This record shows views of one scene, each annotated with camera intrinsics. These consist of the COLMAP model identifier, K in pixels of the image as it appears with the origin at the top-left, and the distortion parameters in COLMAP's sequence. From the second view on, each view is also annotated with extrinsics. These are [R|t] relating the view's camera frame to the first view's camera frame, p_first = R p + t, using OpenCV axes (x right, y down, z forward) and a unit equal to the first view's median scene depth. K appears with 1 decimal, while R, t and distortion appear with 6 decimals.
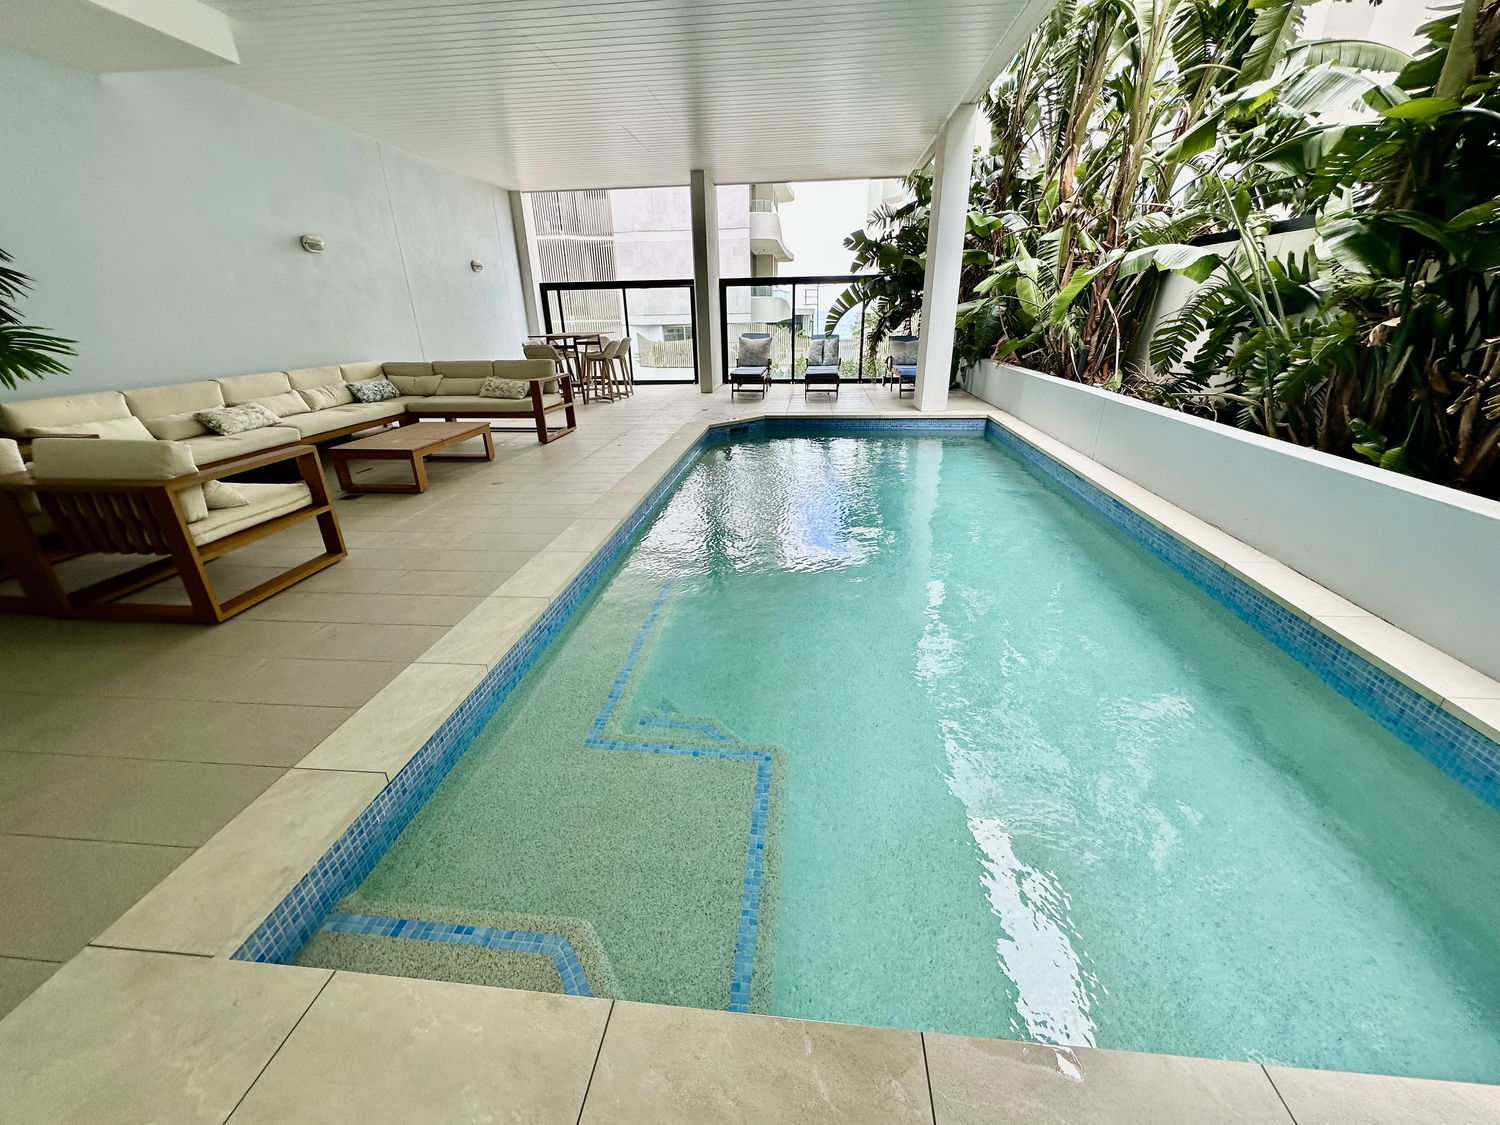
lens RADIAL K [[595.8, 0, 749.4], [0, 595.8, 561.7], [0, 0, 1]] dist [-0.002282, 0.000222]
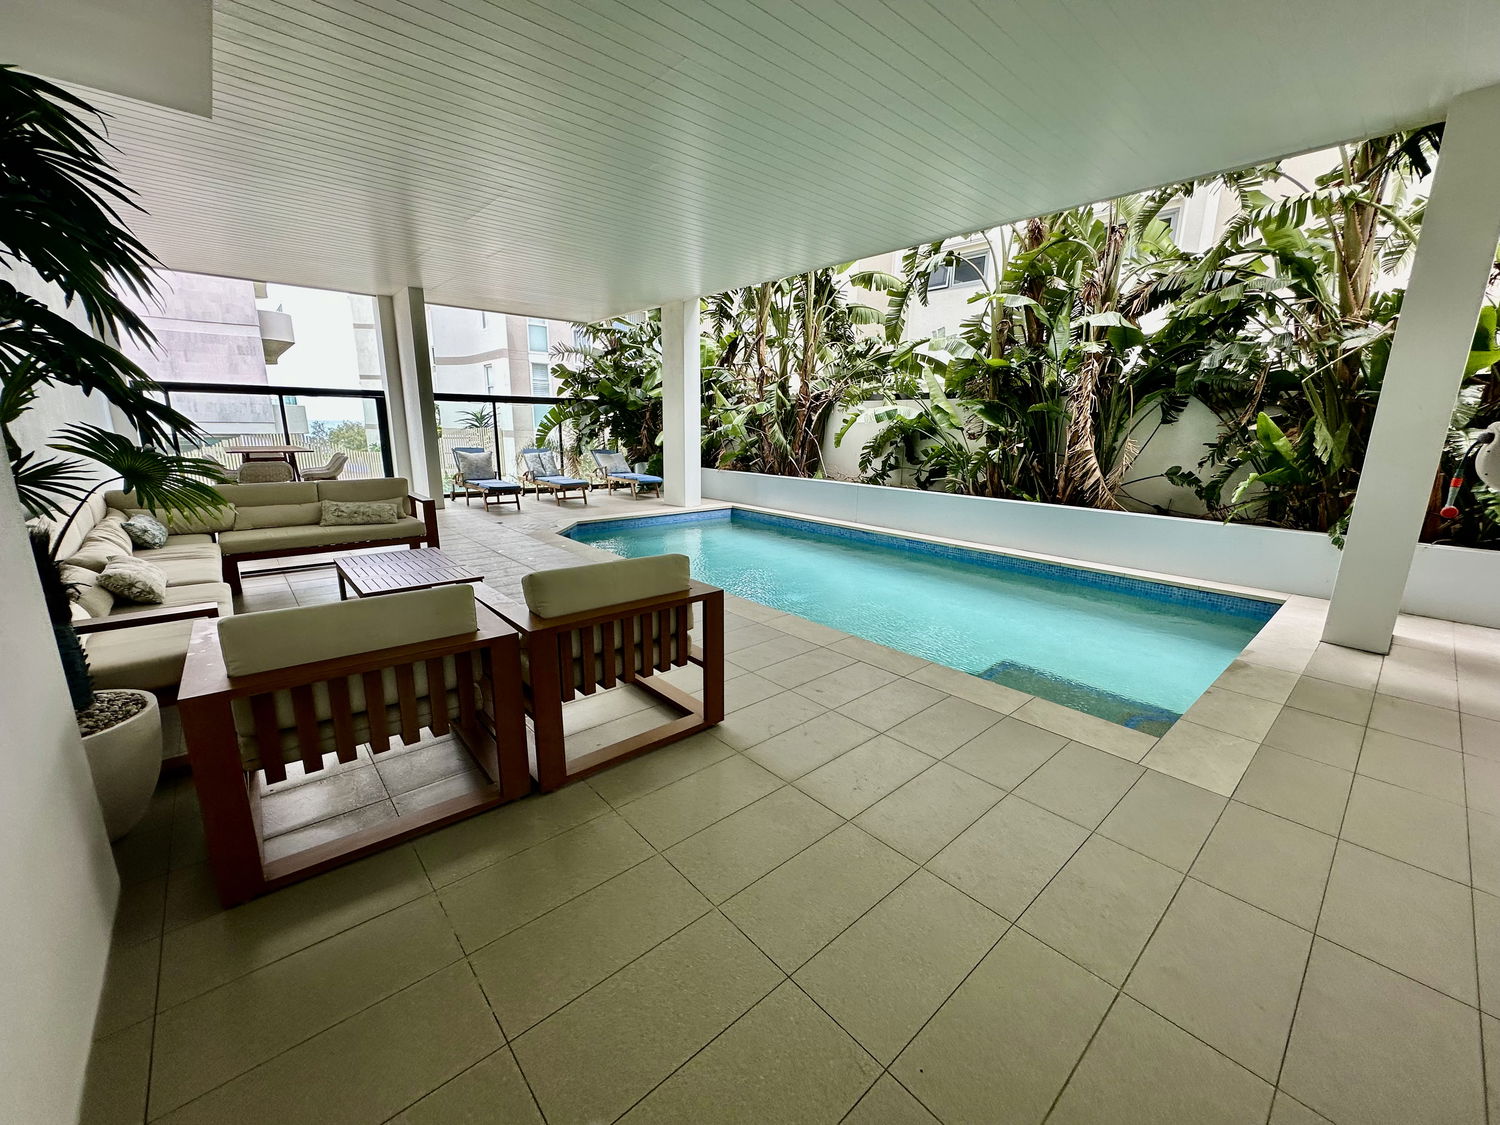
lens RADIAL K [[595.8, 0, 752.3], [0, 595.8, 562.7], [0, 0, 1]] dist [-0.002282, 0.000222]
pose [[0.673050, -0.140523, 0.726125, -0.452861], [0.262714, 0.963182, -0.057112, -0.025663], [-0.691365, 0.229202, 0.685187, 0.057505]]
